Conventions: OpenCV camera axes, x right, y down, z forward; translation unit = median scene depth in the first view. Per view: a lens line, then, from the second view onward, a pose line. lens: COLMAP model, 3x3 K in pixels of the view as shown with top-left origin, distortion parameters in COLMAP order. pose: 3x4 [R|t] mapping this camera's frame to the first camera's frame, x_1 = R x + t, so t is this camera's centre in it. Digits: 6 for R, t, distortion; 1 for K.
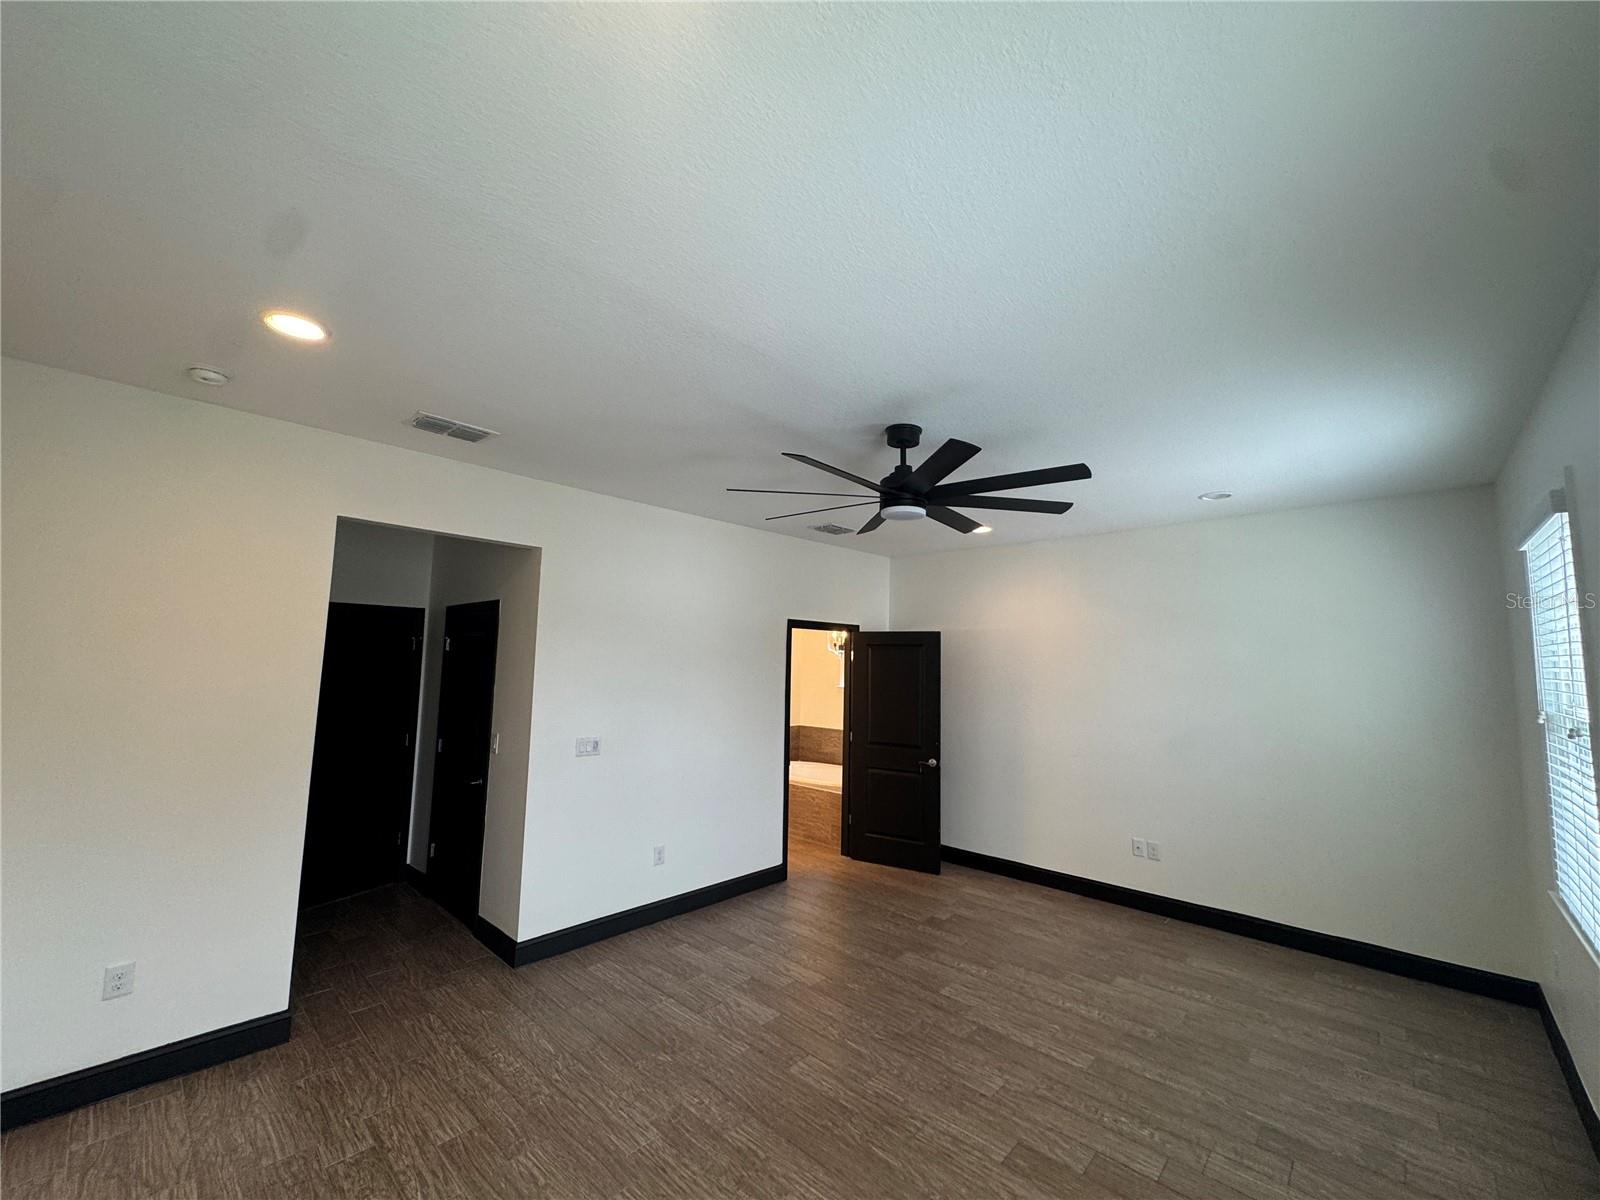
lens RADIAL K [[641.7, 0, 799.7], [0, 641.7, 601.7], [0, 0, 1]] dist [-0.001742, -0.000220]
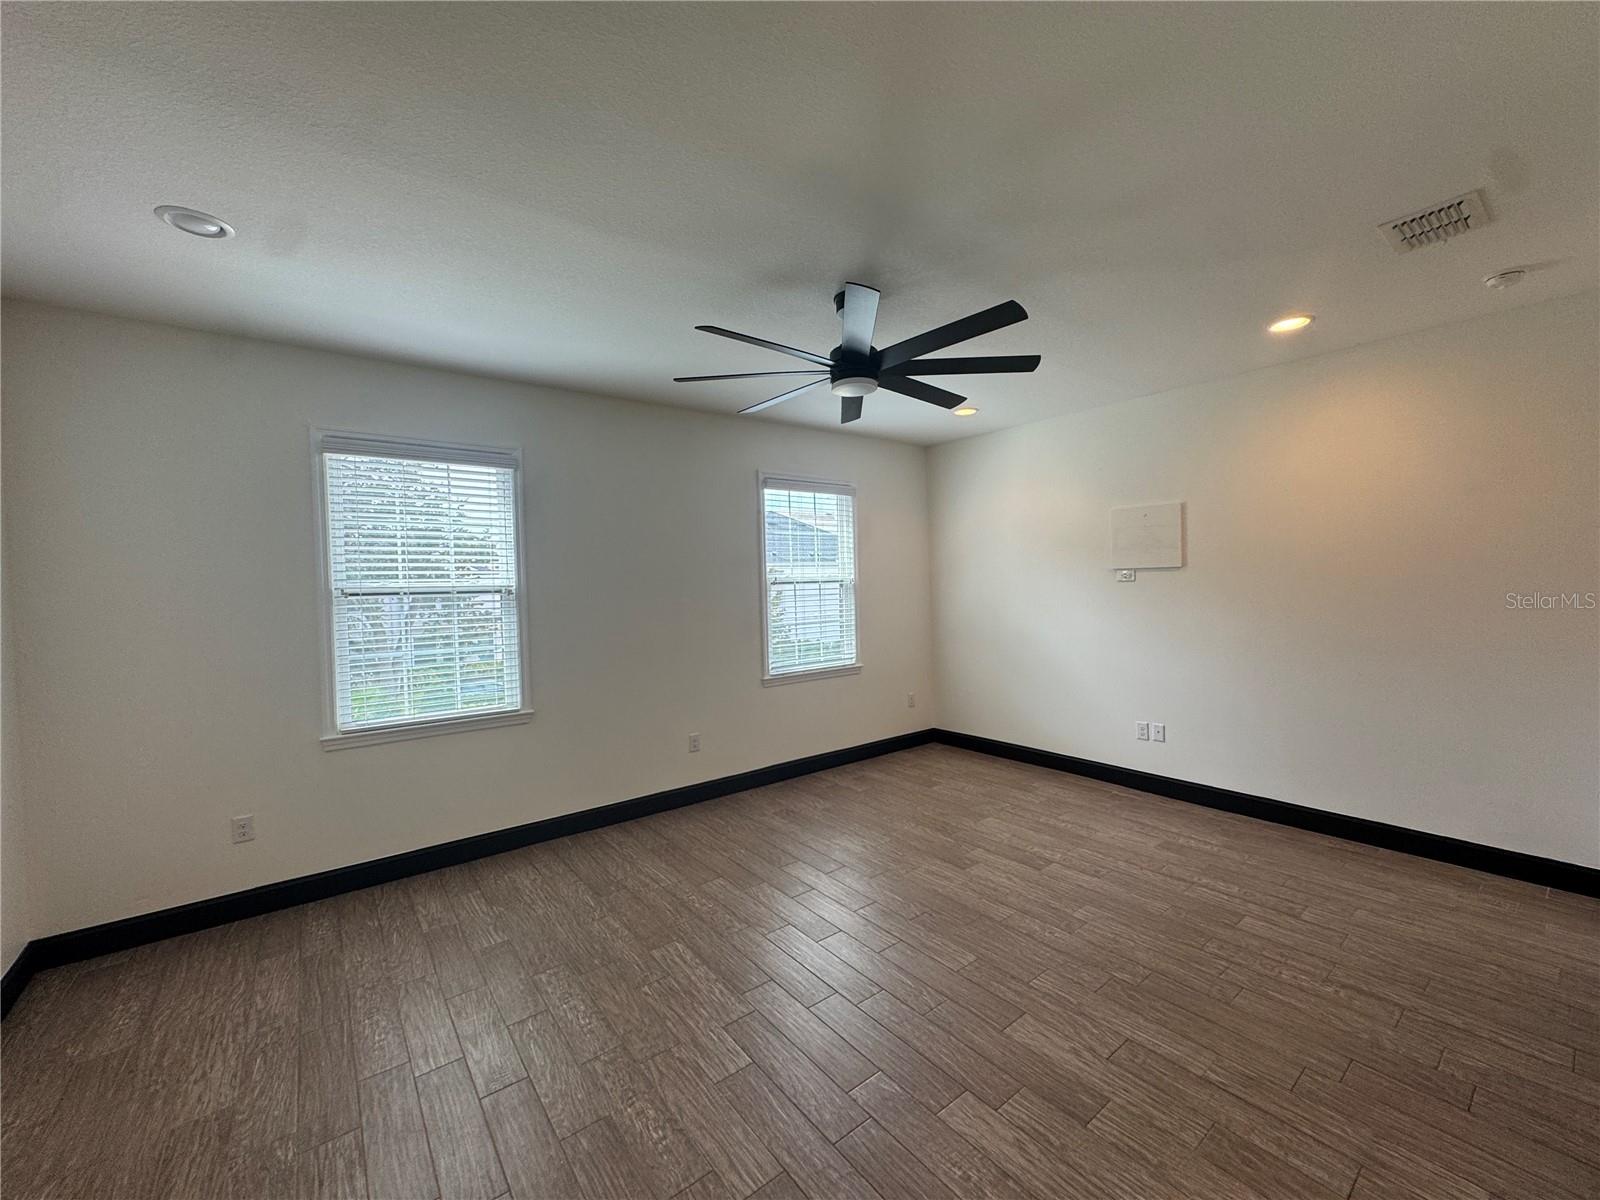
lens RADIAL K [[641.7, 0, 793.3], [0, 641.7, 599.7], [0, 0, 1]] dist [-0.001742, -0.000220]
pose [[-0.985101, -0.001428, 0.171972, 0.085983], [-0.011584, 0.998245, -0.058069, 0.237173], [-0.171588, -0.059196, -0.983389, 1.931592]]
